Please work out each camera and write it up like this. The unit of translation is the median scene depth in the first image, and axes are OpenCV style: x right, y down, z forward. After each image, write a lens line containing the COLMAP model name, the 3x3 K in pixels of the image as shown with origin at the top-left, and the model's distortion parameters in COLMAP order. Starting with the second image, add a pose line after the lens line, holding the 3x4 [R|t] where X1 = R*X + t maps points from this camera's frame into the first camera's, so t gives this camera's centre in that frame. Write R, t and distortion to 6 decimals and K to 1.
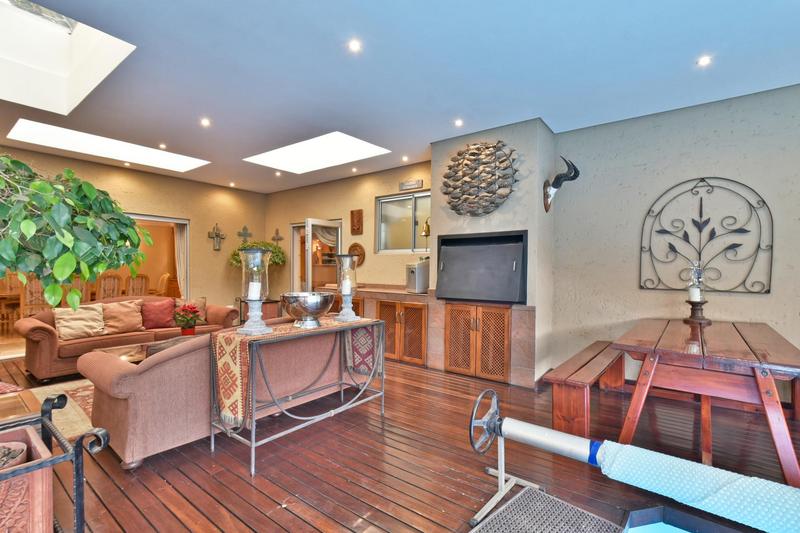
lens RADIAL K [[375.7, 0, 402.9], [0, 375.7, 274.4], [0, 0, 1]] dist [0.003241, 0.000172]
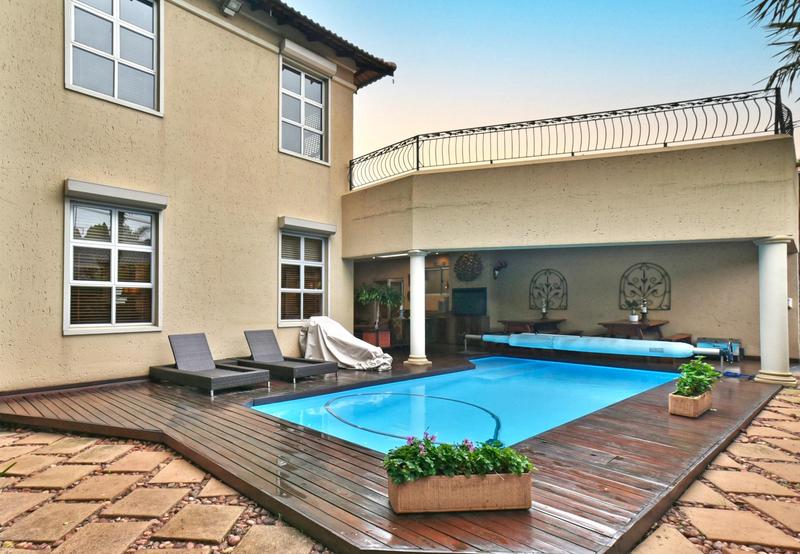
lens RADIAL K [[443.7, 0, 344.4], [0, 443.7, 304.5], [0, 0, 1]] dist [0.000656, -0.000032]
pose [[0.987025, -0.006078, -0.160451, -0.166635], [0.003010, 0.999808, -0.019357, 0.065025], [0.160537, 0.018622, 0.986854, -2.381349]]
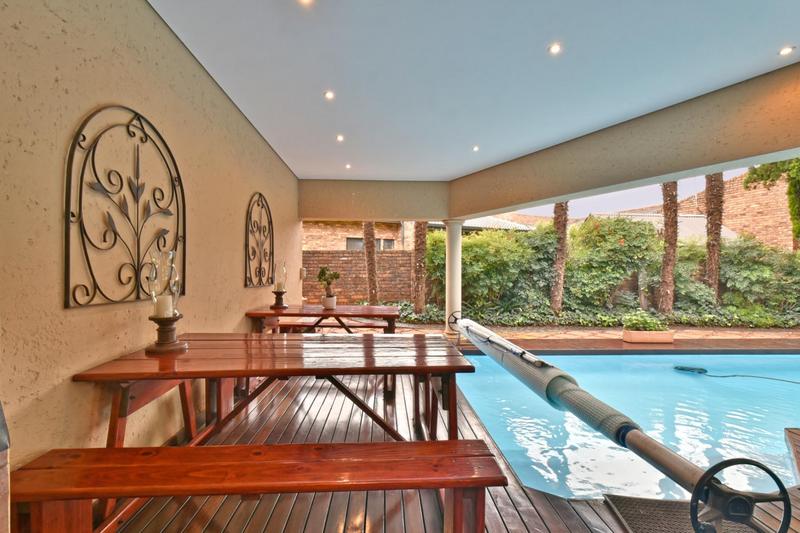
lens RADIAL K [[361.4, 0, 403.7], [0, 361.4, 275.0], [0, 0, 1]] dist [0.003154, 0.001210]
pose [[-0.658720, -0.016094, 0.752216, 0.065643], [0.003985, 0.999683, 0.024878, -0.008496], [-0.752378, 0.019385, -0.658447, 1.008765]]
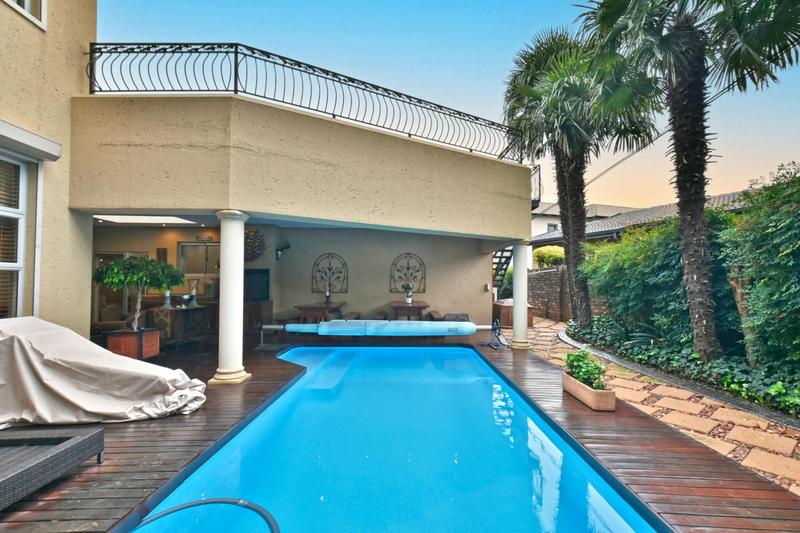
lens RADIAL K [[361.4, 0, 401.4], [0, 361.4, 277.1], [0, 0, 1]] dist [0.003154, 0.001210]
pose [[0.782339, 0.011301, 0.622750, -0.479663], [0.009772, 0.999490, -0.030414, 0.015728], [-0.622776, 0.029880, 0.781830, -1.429433]]
